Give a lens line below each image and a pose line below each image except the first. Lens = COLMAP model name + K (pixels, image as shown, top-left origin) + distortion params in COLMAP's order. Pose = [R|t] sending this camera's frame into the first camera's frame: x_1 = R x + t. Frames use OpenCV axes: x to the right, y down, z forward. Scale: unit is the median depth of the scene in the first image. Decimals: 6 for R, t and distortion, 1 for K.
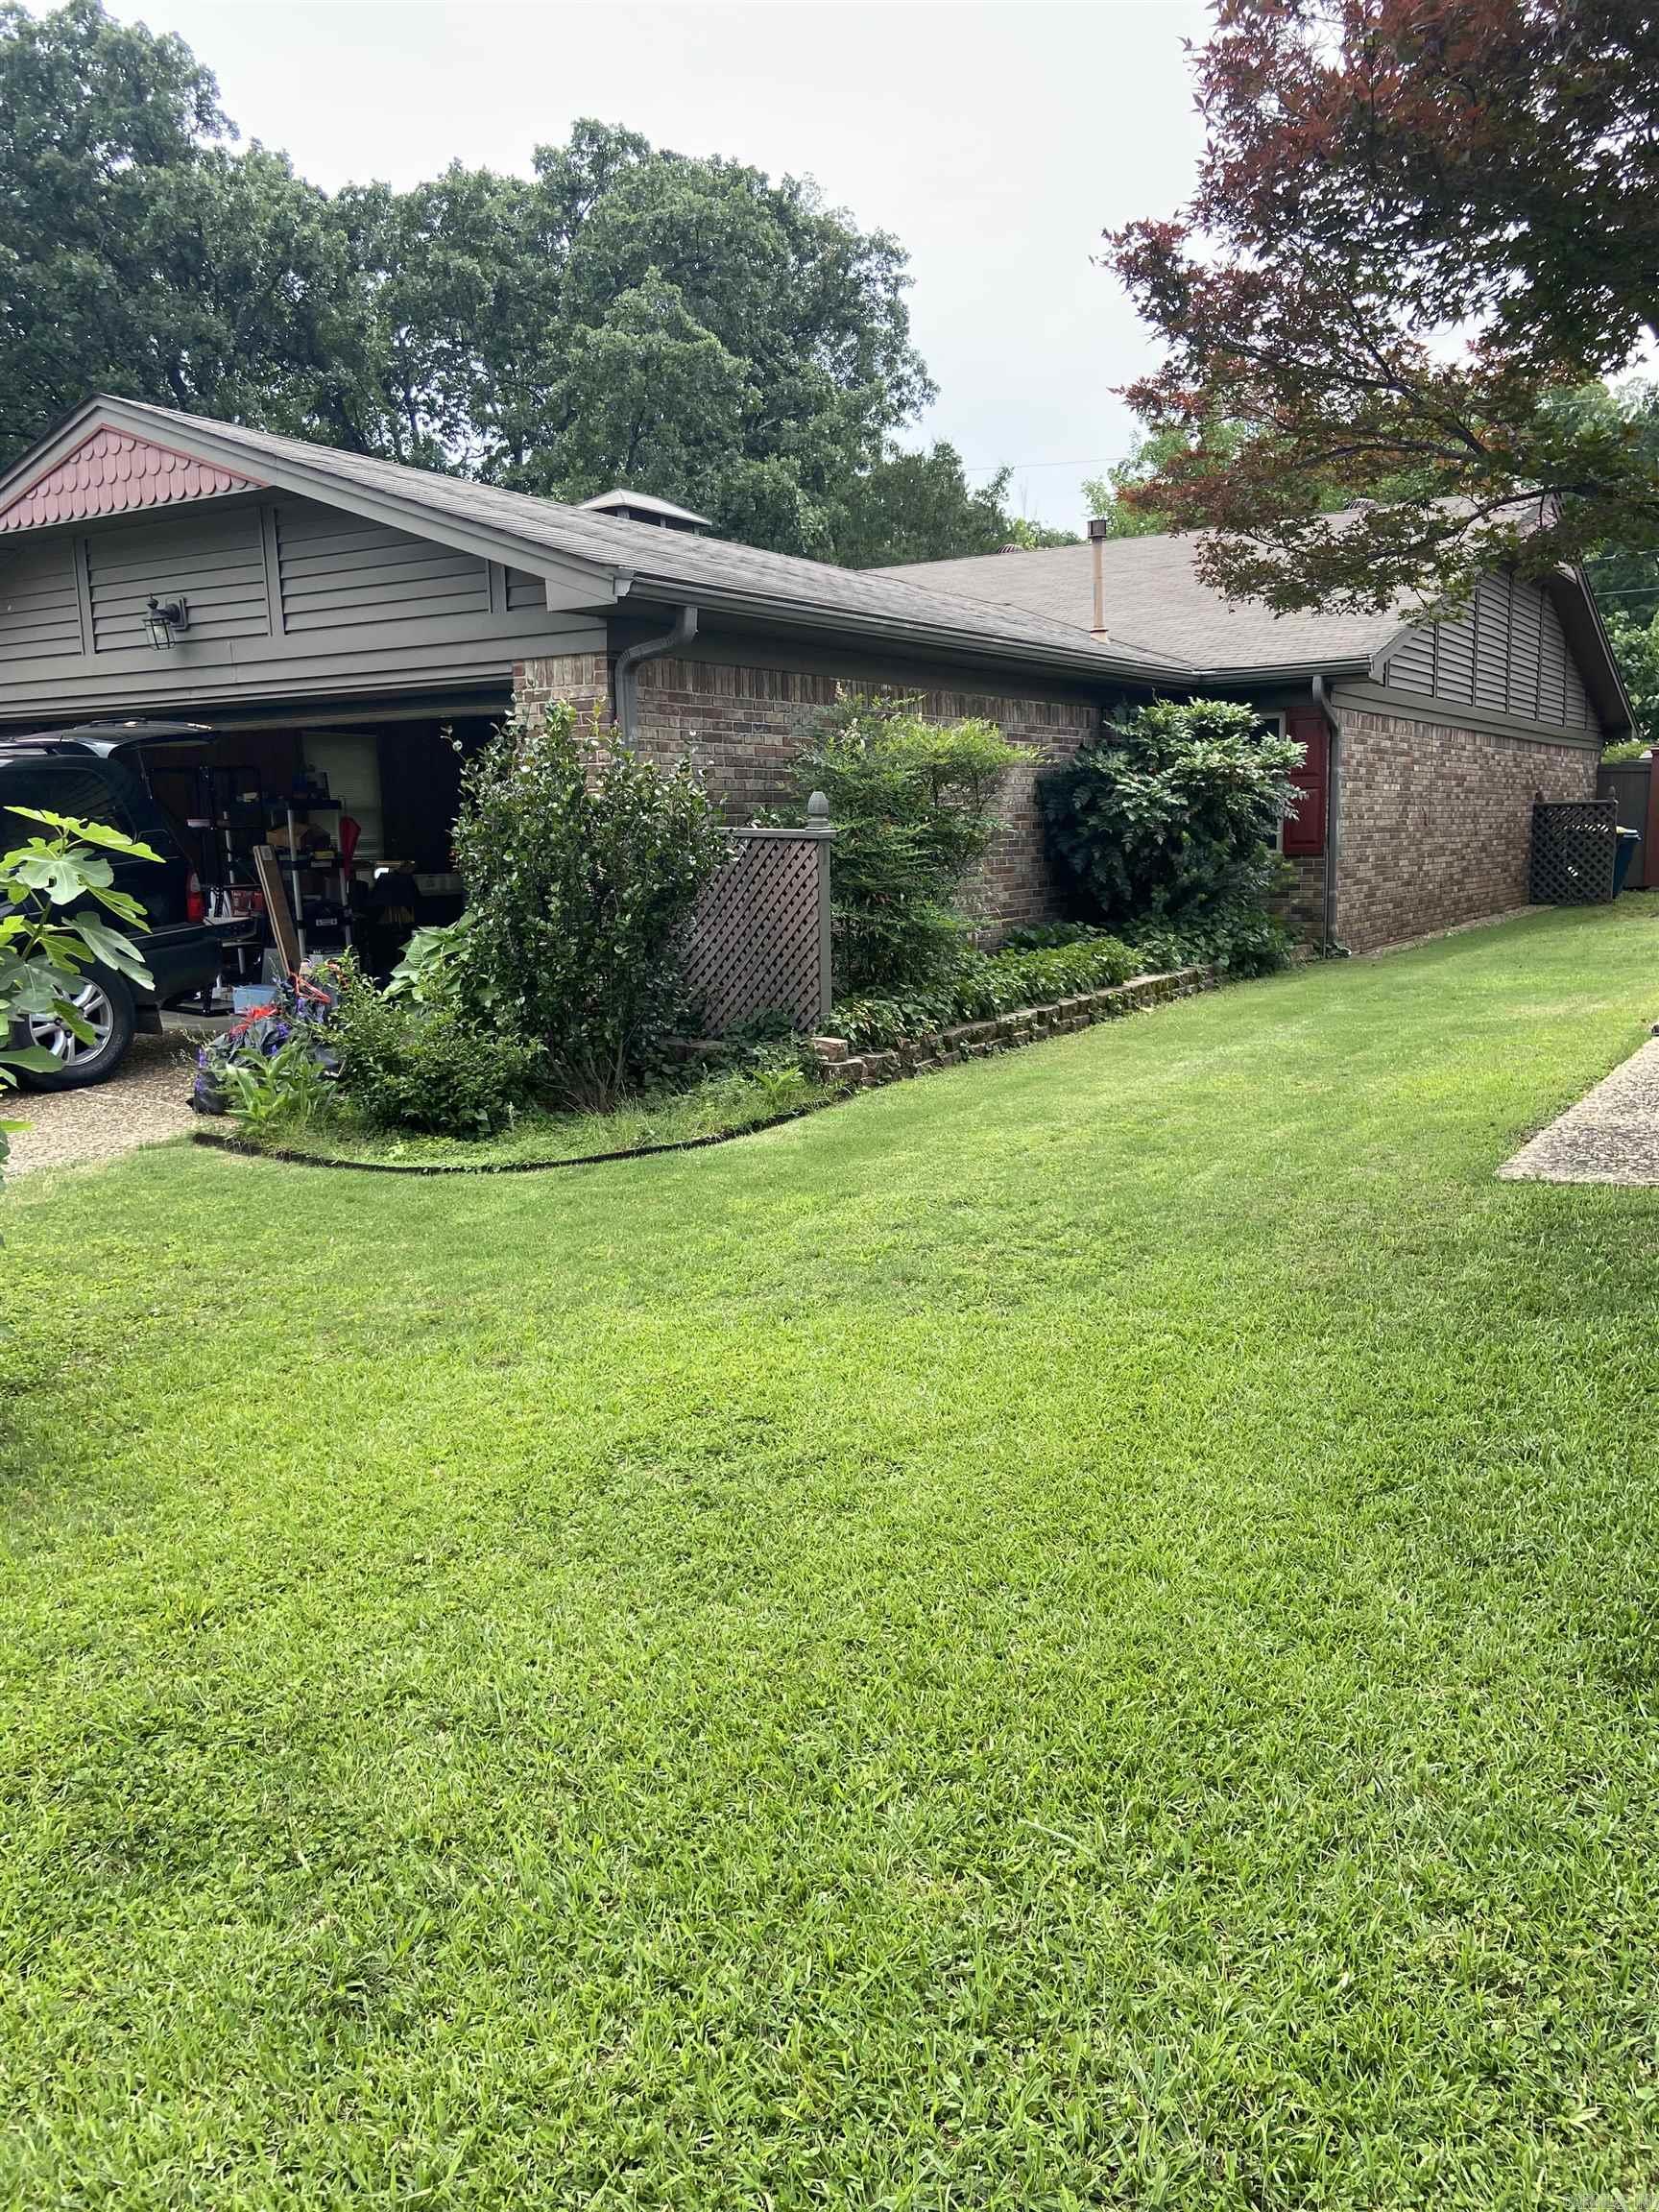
lens RADIAL K [[1679.7, 0, 829.5], [0, 1679.7, 1106.0], [0, 0, 1]] dist [0.114062, -0.157266]
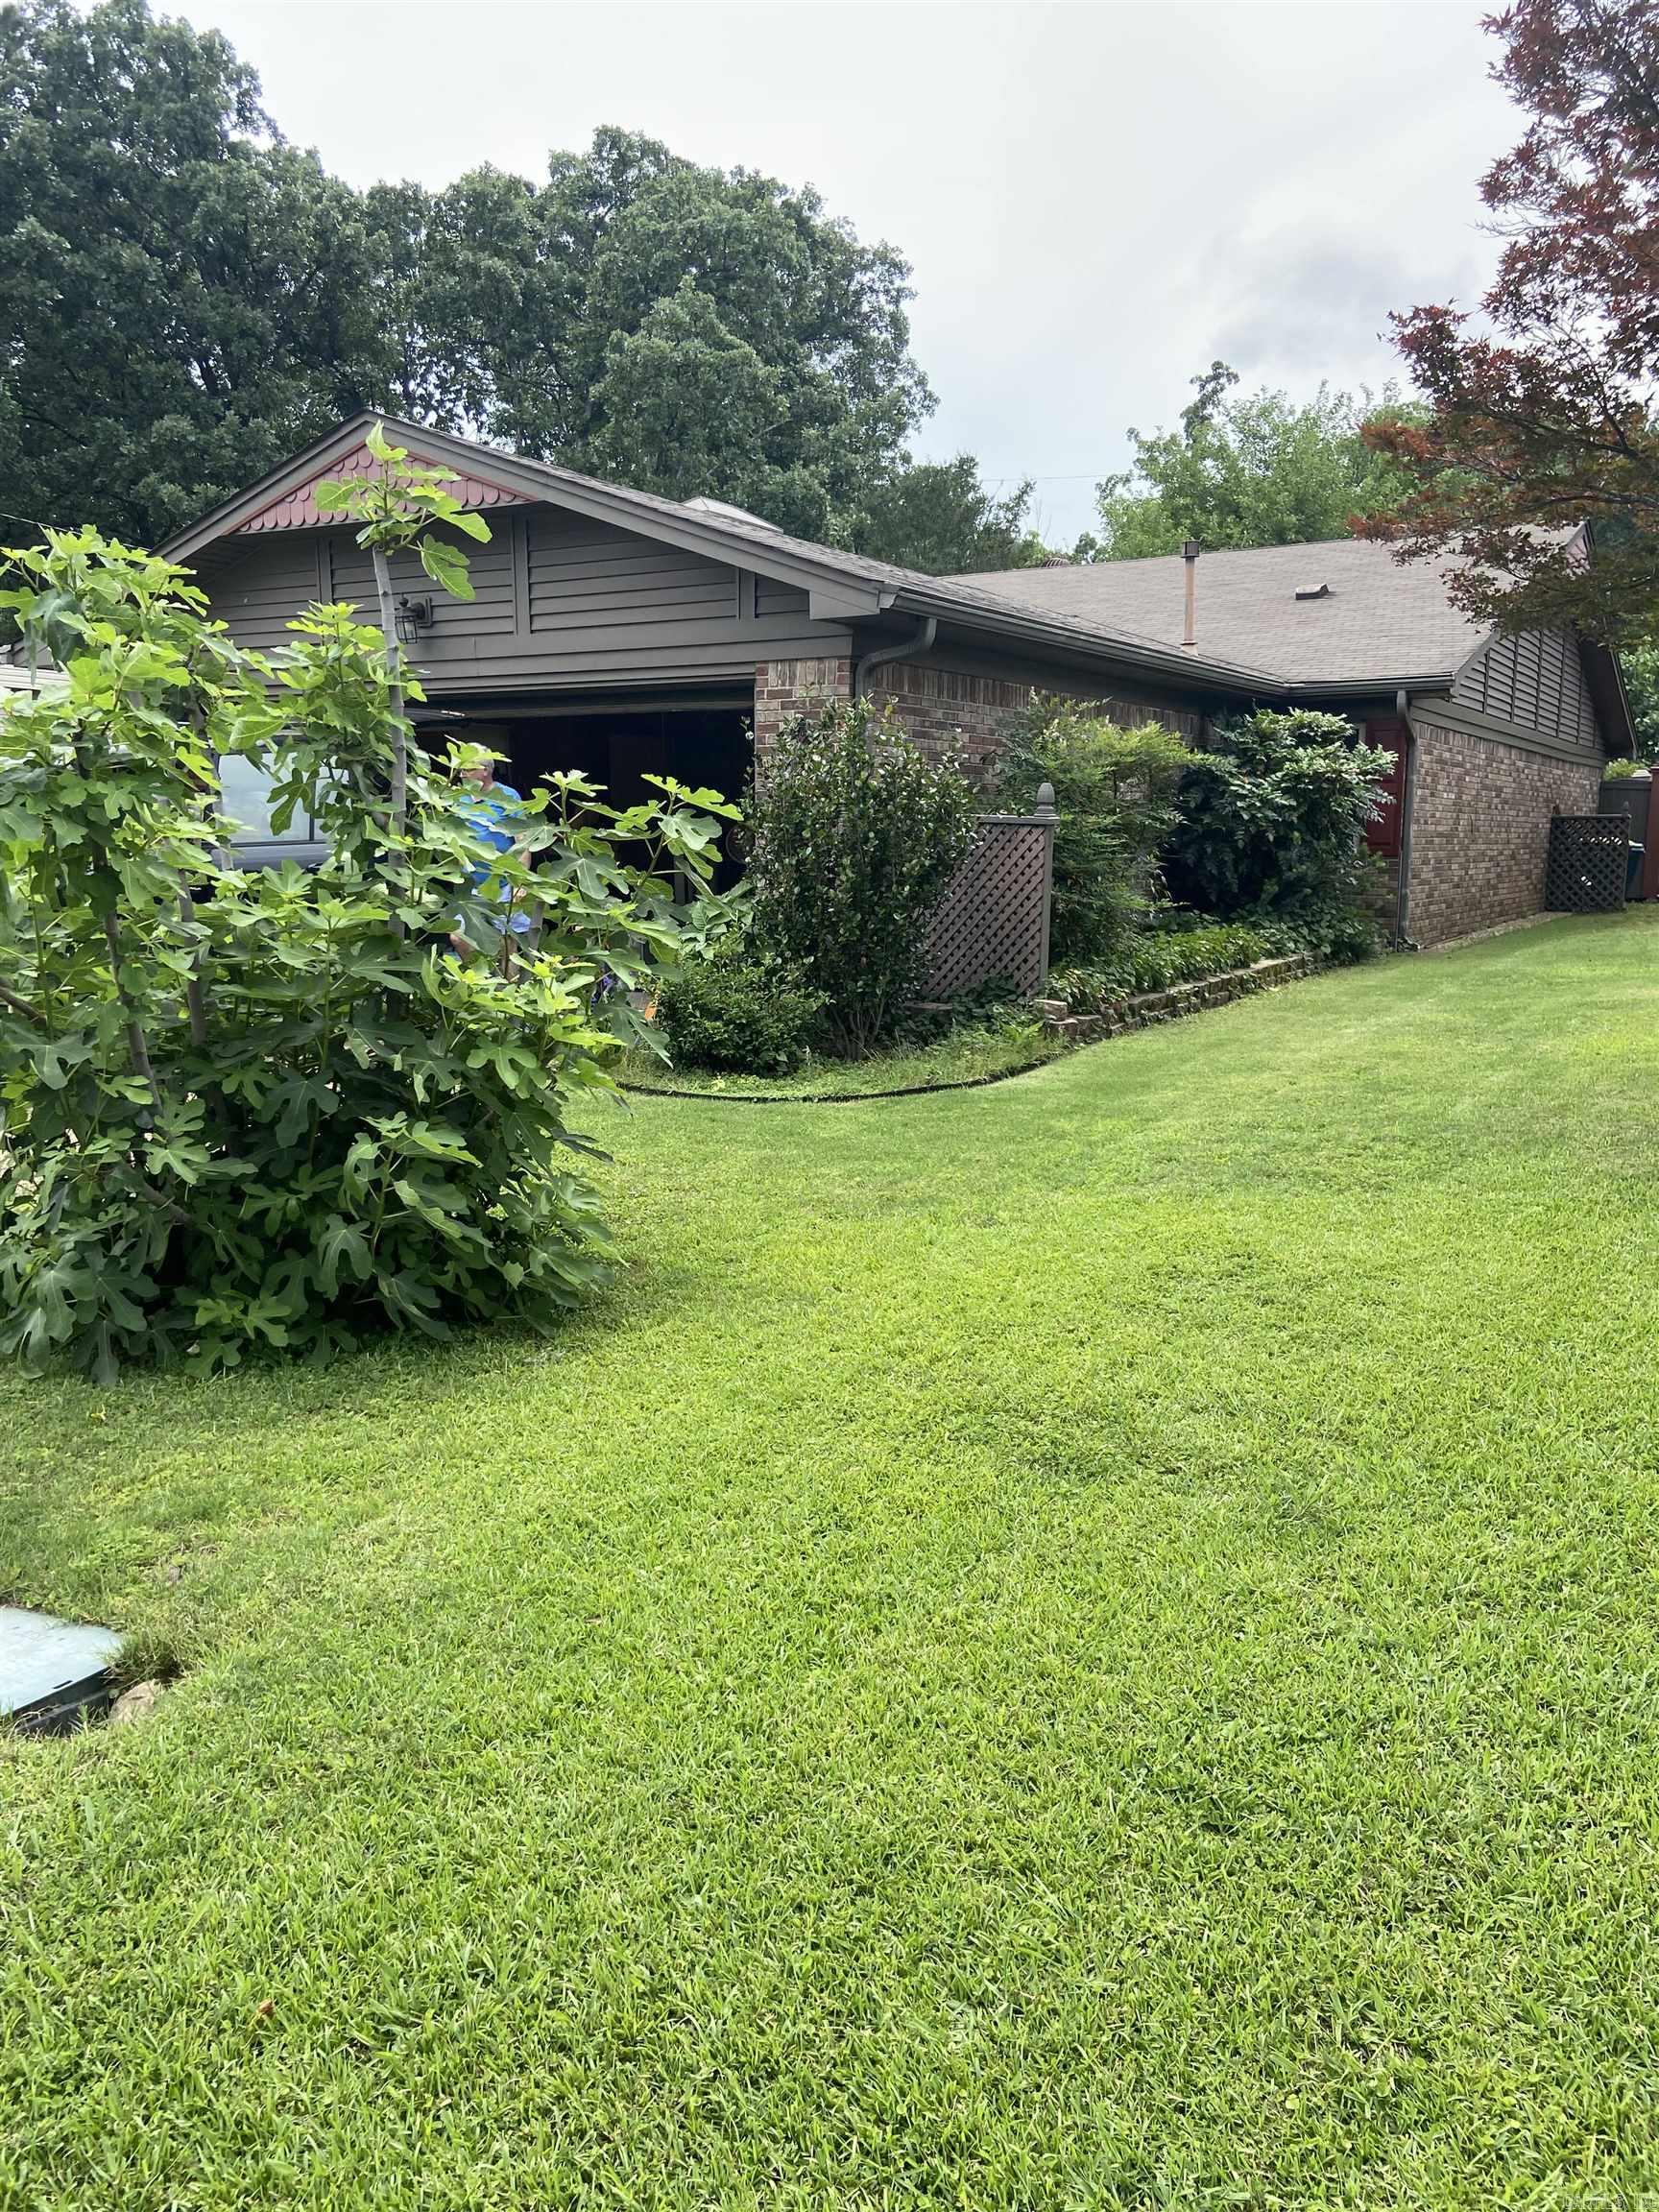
lens RADIAL K [[1679.7, 0, 829.5], [0, 1679.7, 1106.0], [0, 0, 1]] dist [0.114062, -0.157266]
pose [[0.999390, 0.017933, 0.029972, -0.108335], [-0.017895, 0.999839, -0.001544, 0.021051], [-0.029995, 0.001007, 0.999550, -0.078469]]
